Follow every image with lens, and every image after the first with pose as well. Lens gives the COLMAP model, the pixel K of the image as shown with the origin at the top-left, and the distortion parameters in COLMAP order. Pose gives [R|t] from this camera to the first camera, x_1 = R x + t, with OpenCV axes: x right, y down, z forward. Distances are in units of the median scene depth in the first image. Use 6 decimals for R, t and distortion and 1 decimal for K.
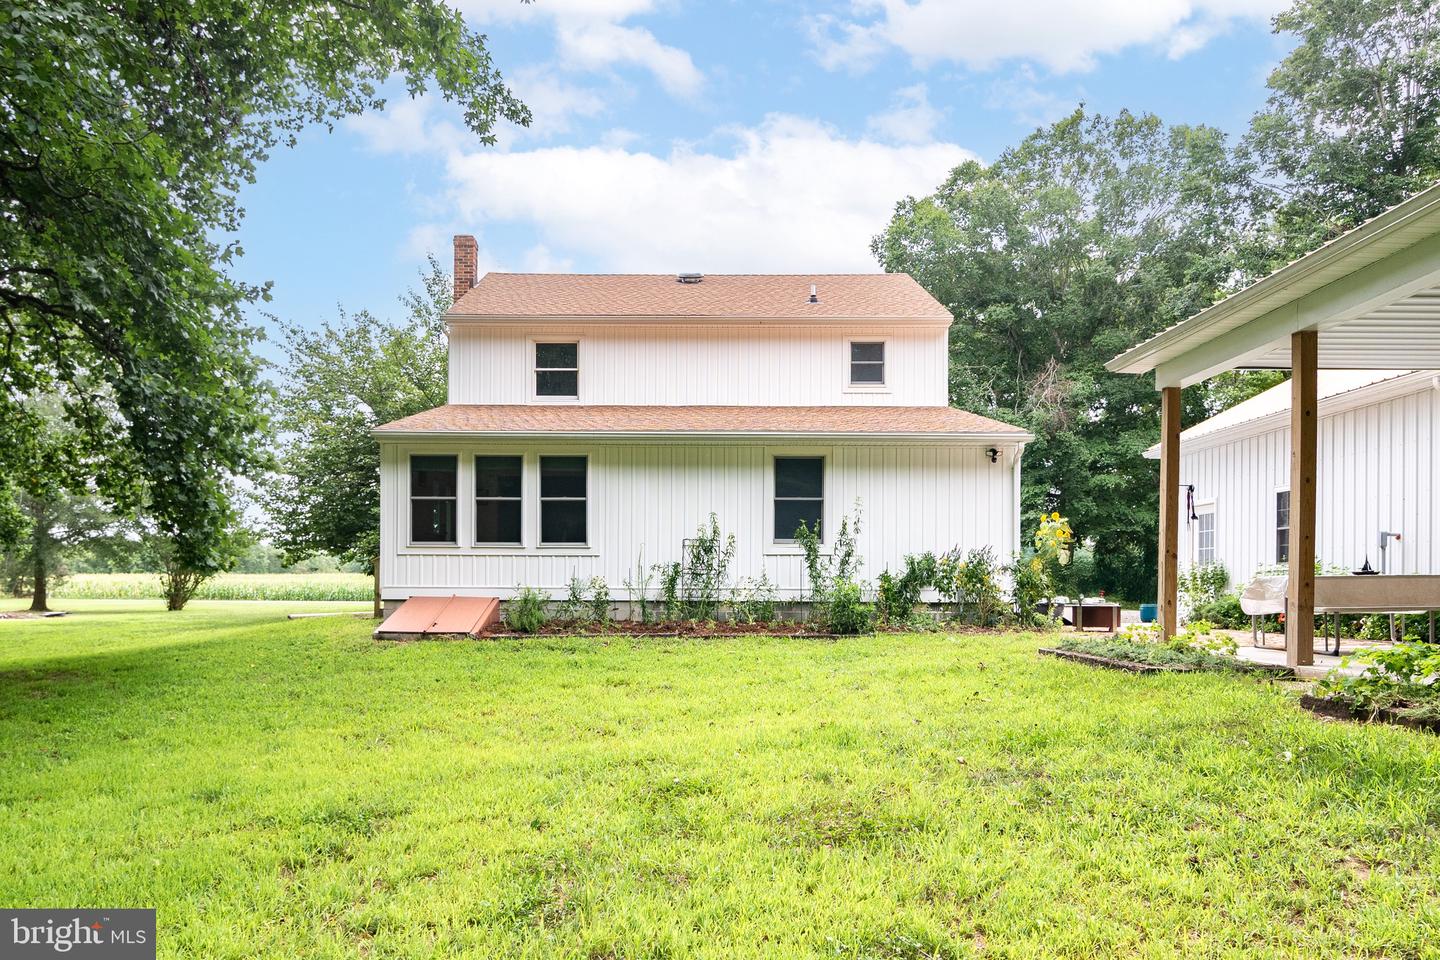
lens RADIAL K [[990.6, 0, 722.5], [0, 990.6, 565.6], [0, 0, 1]] dist [-0.008188, -0.002866]
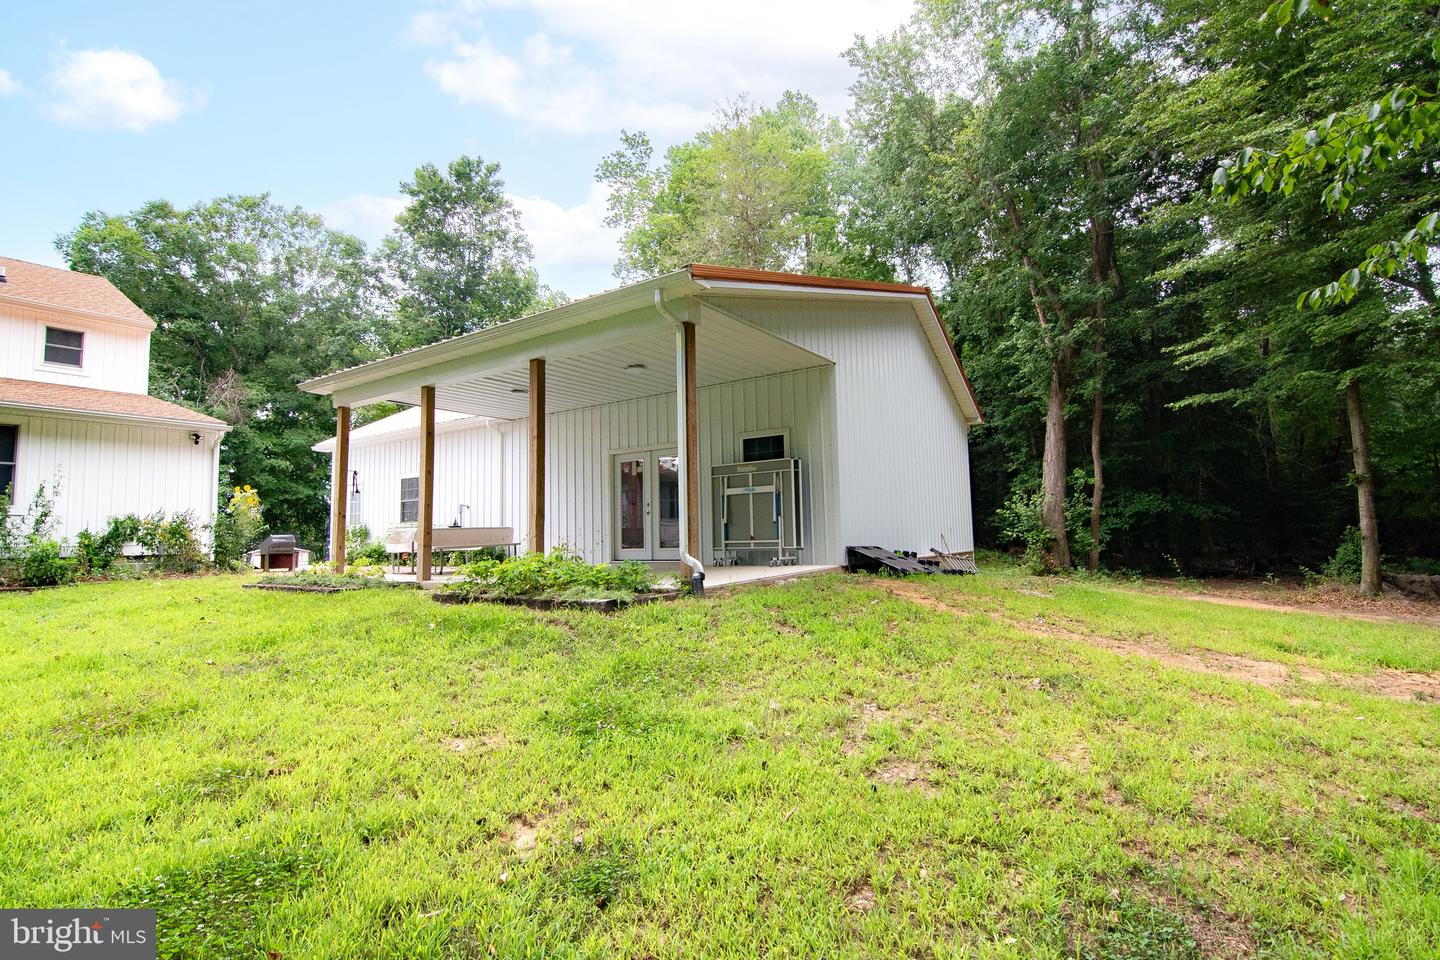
lens RADIAL K [[714.5, 0, 718.9], [0, 714.5, 469.9], [0, 0, 1]] dist [-0.006285, -0.000980]
pose [[0.564264, 0.059205, 0.823469, -0.106075], [0.012826, 0.996676, -0.080447, 0.012282], [-0.825495, 0.055956, 0.561629, -0.080506]]
